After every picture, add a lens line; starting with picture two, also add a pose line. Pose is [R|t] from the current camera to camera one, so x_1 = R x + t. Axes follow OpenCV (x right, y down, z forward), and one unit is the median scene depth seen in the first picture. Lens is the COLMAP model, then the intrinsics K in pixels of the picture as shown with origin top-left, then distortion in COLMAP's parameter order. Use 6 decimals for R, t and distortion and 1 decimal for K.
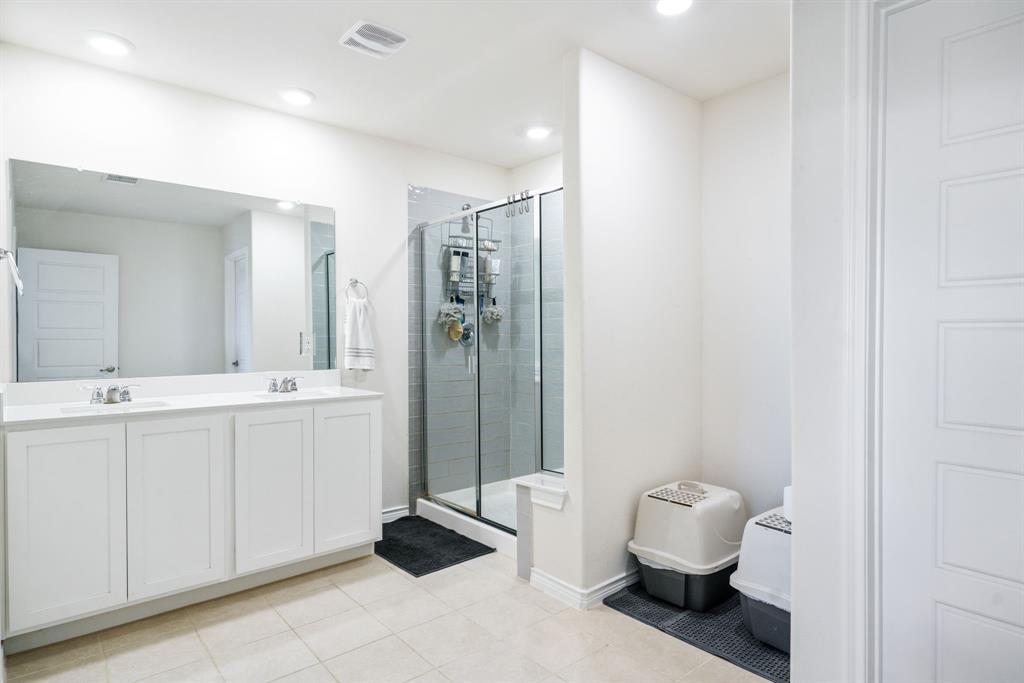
lens RADIAL K [[555.9, 0, 511.3], [0, 555.9, 341.6], [0, 0, 1]] dist [-0.002139, -0.000506]
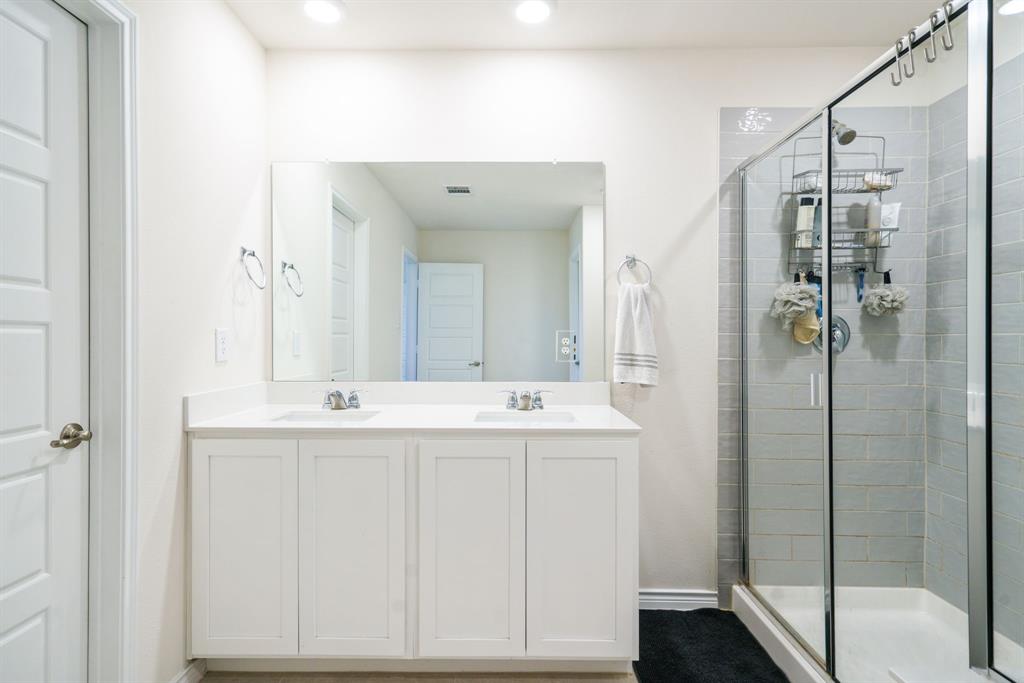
lens RADIAL K [[508.4, 0, 509.8], [0, 508.4, 338.0], [0, 0, 1]] dist [0.012484, 0.001409]
pose [[0.749636, 0.007320, -0.661810, 0.030843], [-0.009258, 0.999957, 0.000574, -0.006368], [0.661786, 0.005697, 0.749671, 0.372599]]
